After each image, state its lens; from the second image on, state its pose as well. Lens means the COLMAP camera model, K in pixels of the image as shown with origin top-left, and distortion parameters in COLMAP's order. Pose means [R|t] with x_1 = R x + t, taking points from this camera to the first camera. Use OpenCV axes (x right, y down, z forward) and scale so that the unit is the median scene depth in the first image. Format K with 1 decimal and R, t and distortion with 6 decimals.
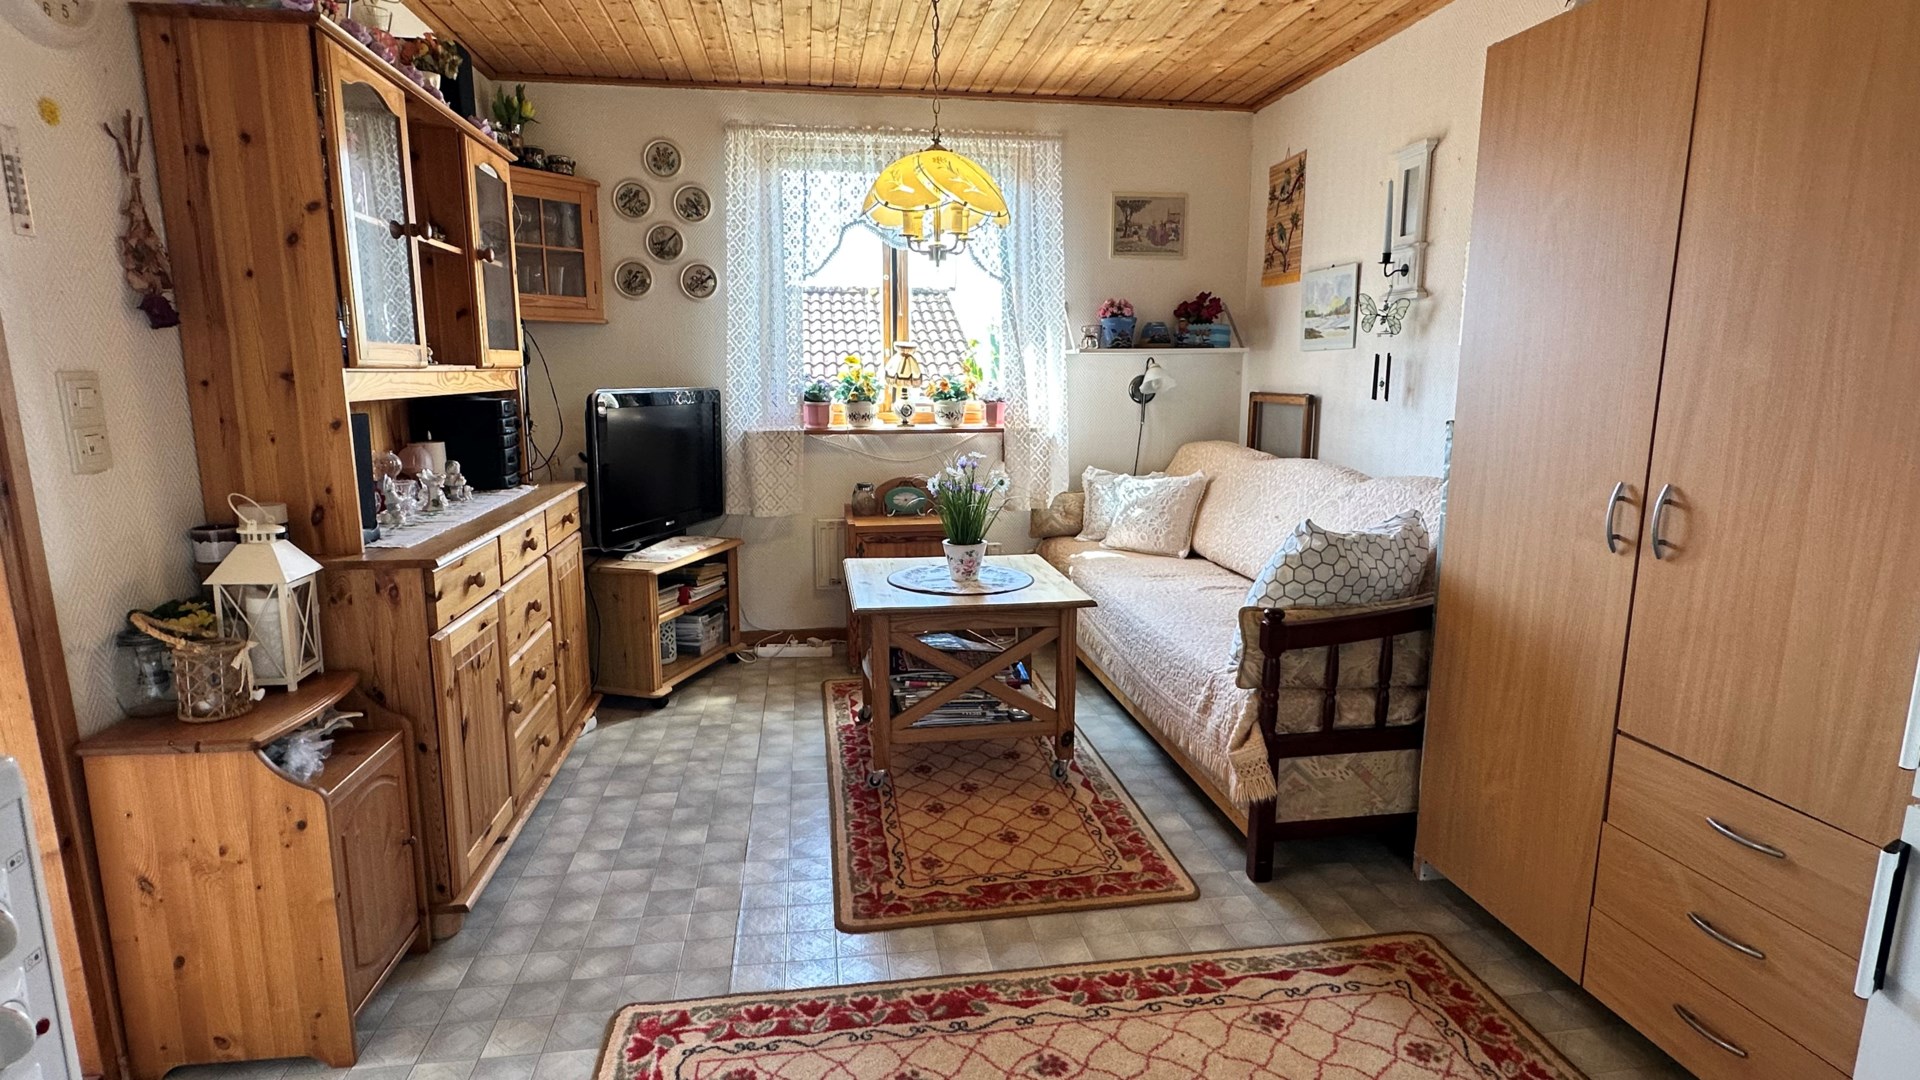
lens RADIAL K [[946.6, 0, 939.3], [0, 946.6, 540.5], [0, 0, 1]] dist [0.001002, -0.000226]
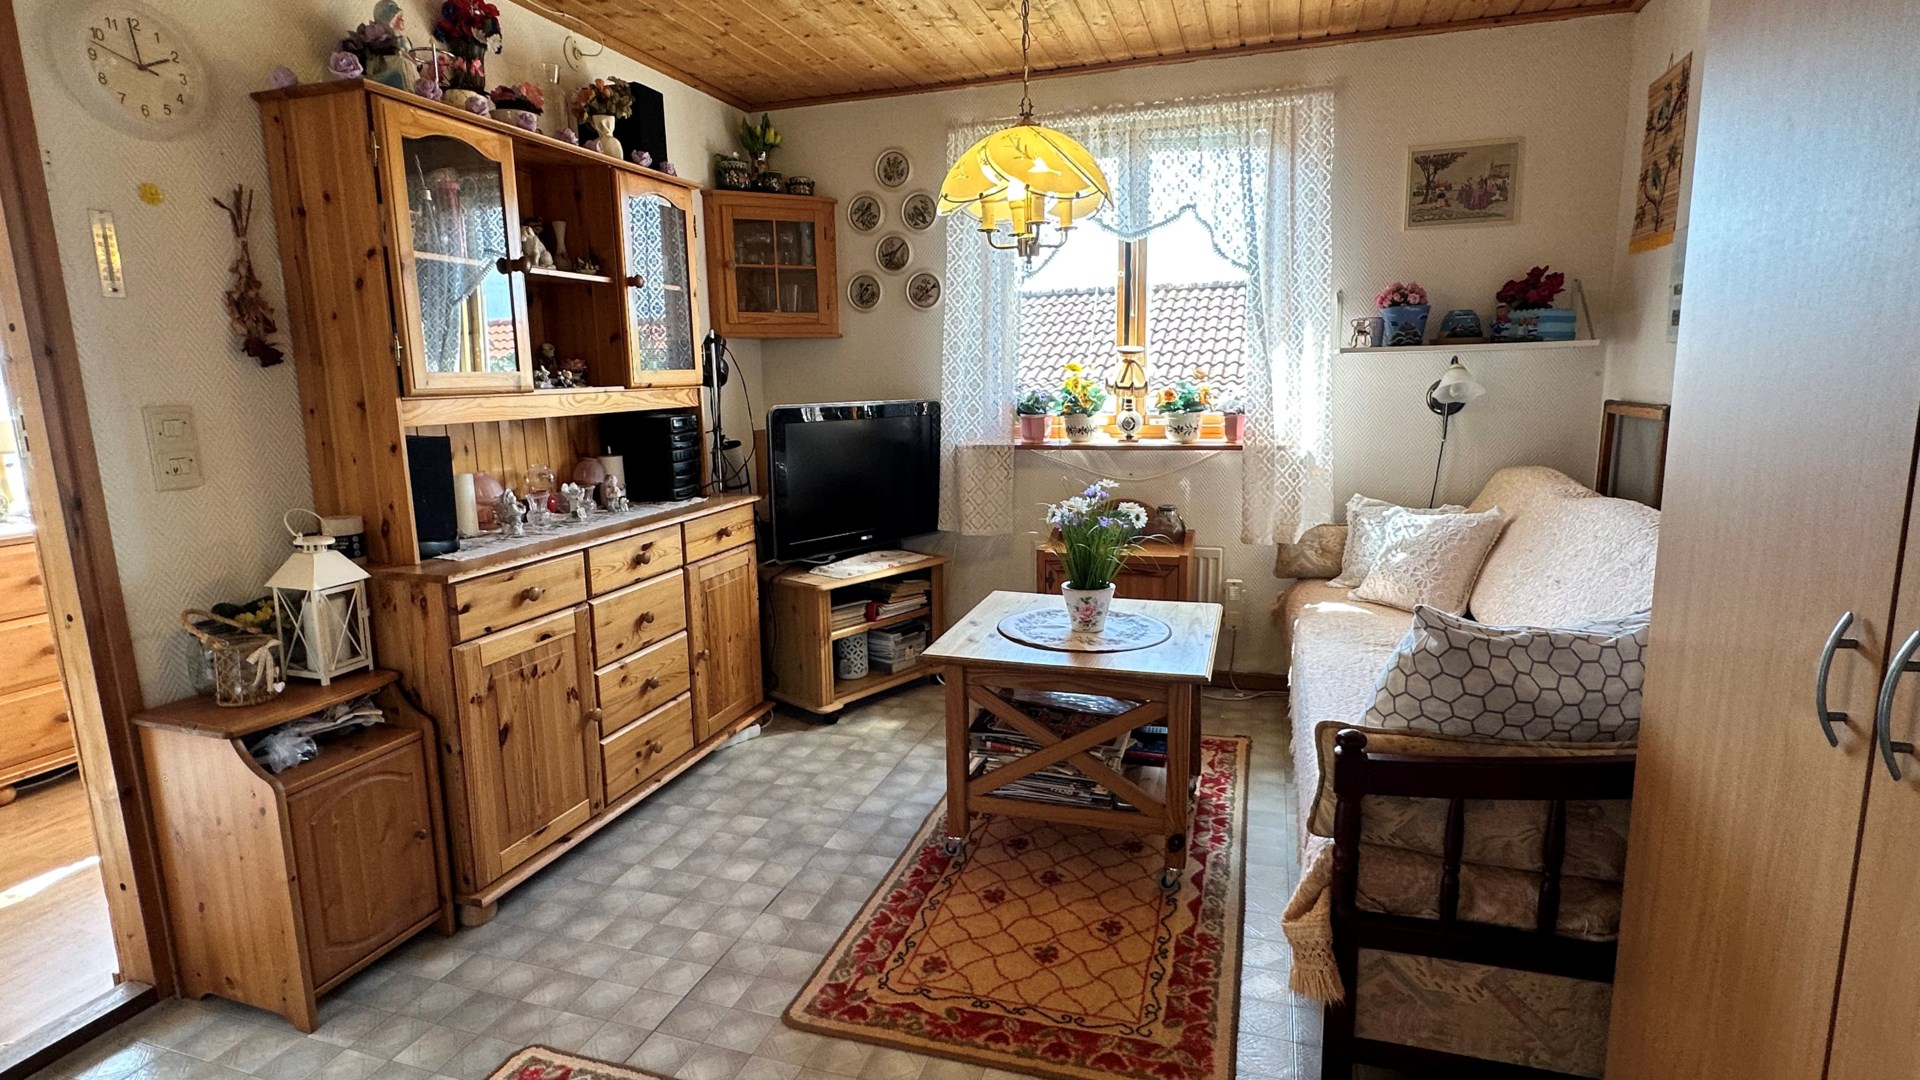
lens RADIAL K [[946.6, 0, 939.3], [0, 946.6, 540.5], [0, 0, 1]] dist [0.001002, -0.000226]
pose [[0.898714, 0.058597, -0.434603, 0.266938], [-0.058164, 0.998204, 0.014309, -0.042209], [0.434661, 0.012419, 0.900508, 0.175579]]
